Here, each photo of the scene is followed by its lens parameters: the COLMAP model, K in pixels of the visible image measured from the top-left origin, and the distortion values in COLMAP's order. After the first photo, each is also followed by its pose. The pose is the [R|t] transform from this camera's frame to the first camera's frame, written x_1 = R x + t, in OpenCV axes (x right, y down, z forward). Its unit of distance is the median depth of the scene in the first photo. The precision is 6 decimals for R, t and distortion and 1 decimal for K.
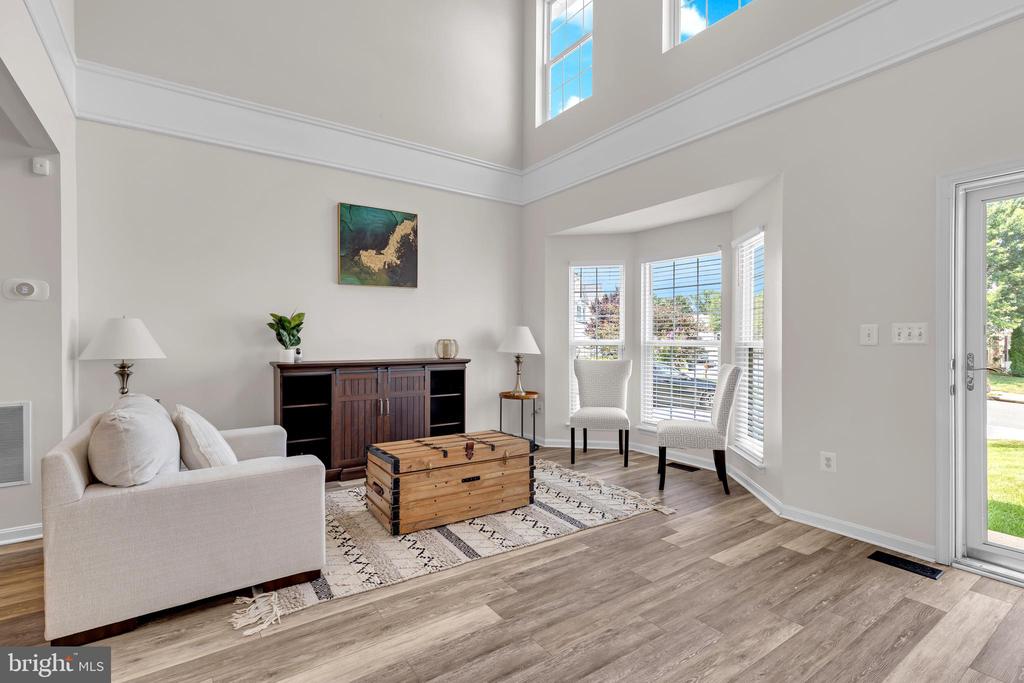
lens RADIAL K [[463.2, 0, 512.0], [0, 463.2, 341.5], [0, 0, 1]] dist [0.004096, -0.000630]
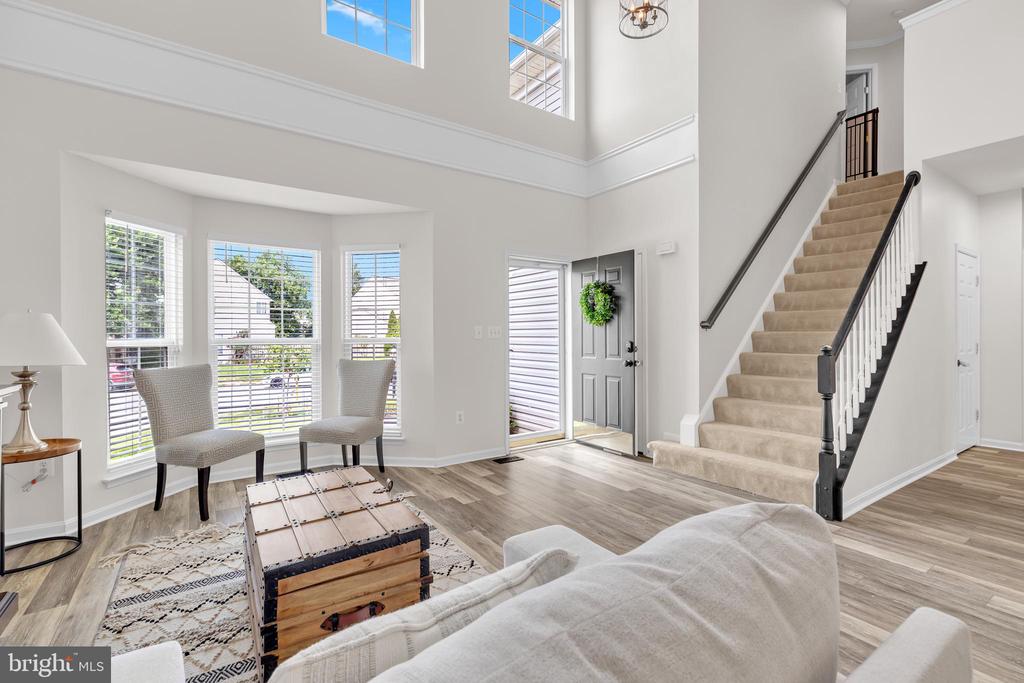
lens RADIAL K [[463.2, 0, 512.0], [0, 463.2, 341.5], [0, 0, 1]] dist [0.004096, -0.000630]
pose [[0.020728, -0.015858, 0.999659, -0.803240], [0.011157, 0.999816, 0.015629, -0.008105], [-0.999723, 0.010829, 0.020901, 0.793206]]
